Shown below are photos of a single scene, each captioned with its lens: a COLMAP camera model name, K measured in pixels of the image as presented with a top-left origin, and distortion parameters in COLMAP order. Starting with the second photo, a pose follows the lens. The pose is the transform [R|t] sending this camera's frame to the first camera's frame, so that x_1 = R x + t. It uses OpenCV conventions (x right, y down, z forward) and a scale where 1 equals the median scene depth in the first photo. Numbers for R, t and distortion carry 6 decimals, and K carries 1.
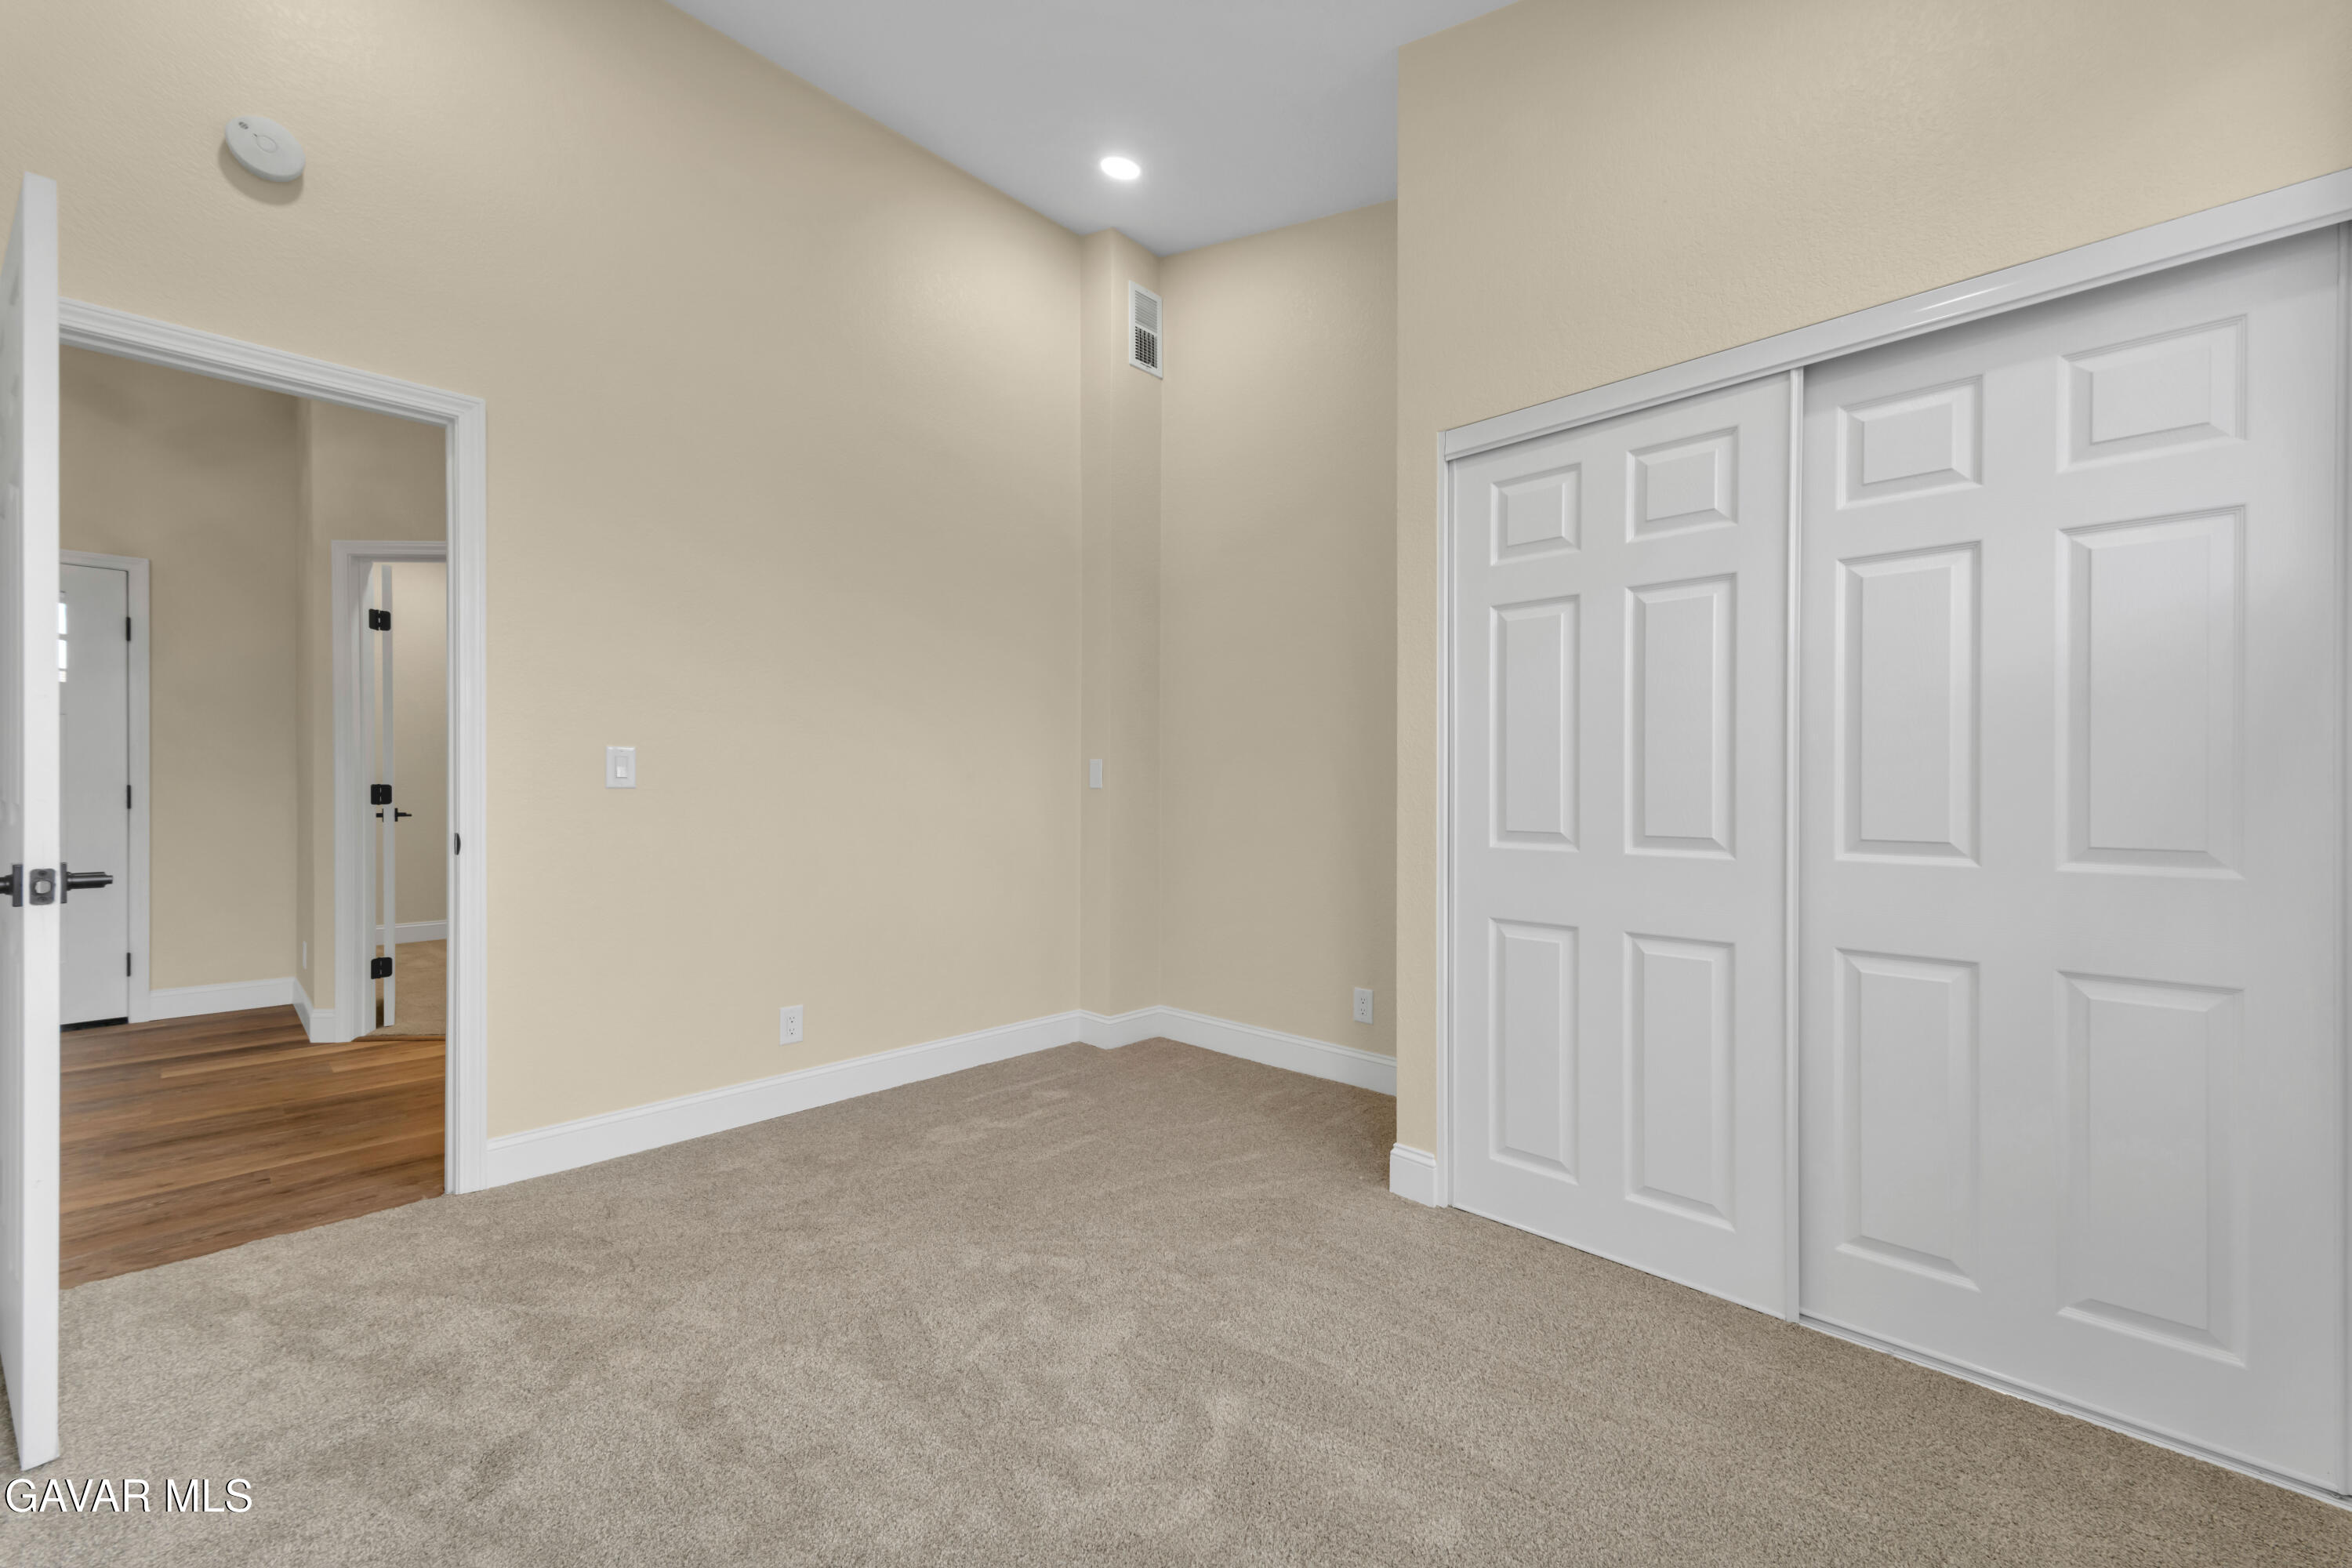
lens RADIAL K [[960.9, 0, 1181.4], [0, 960.9, 786.6], [0, 0, 1]] dist [0.010729, -0.001479]
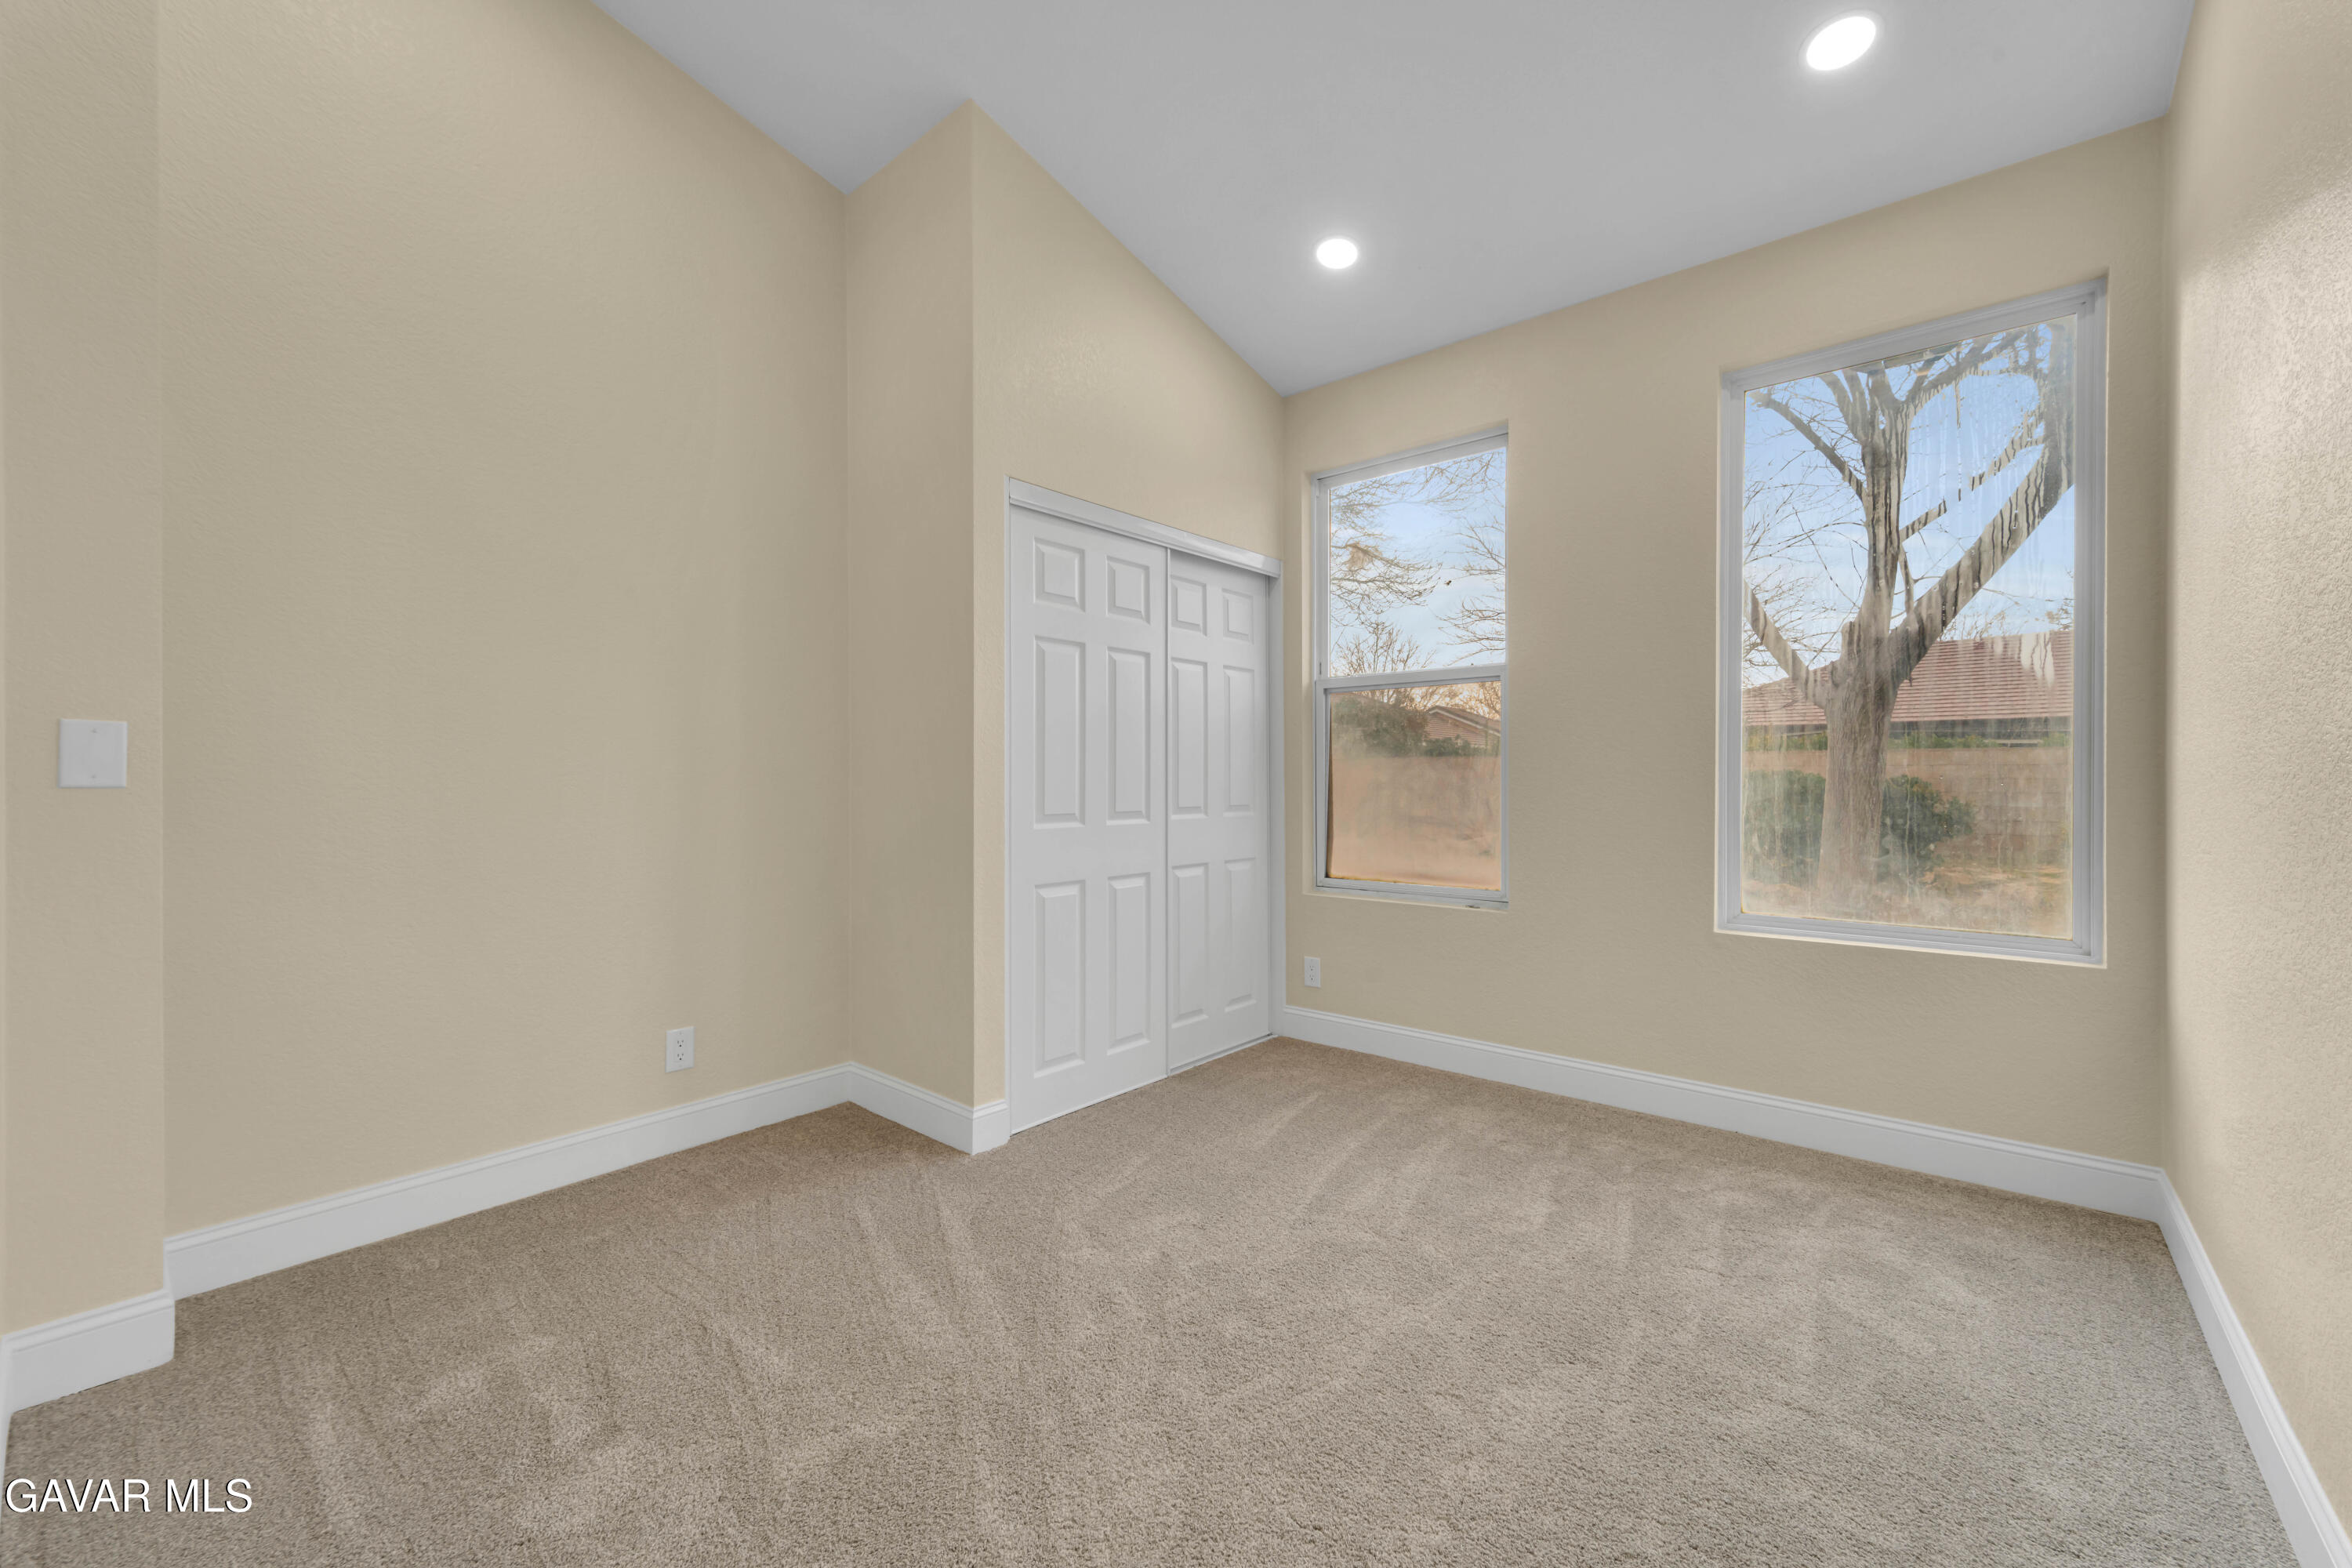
lens RADIAL K [[960.9, 0, 1177.6], [0, 960.9, 779.9], [0, 0, 1]] dist [0.010729, -0.001479]
pose [[-0.076835, -0.002682, 0.997040, -0.922191], [0.003637, 0.999989, 0.002971, -0.003322], [-0.997037, 0.003855, -0.076824, 0.895099]]
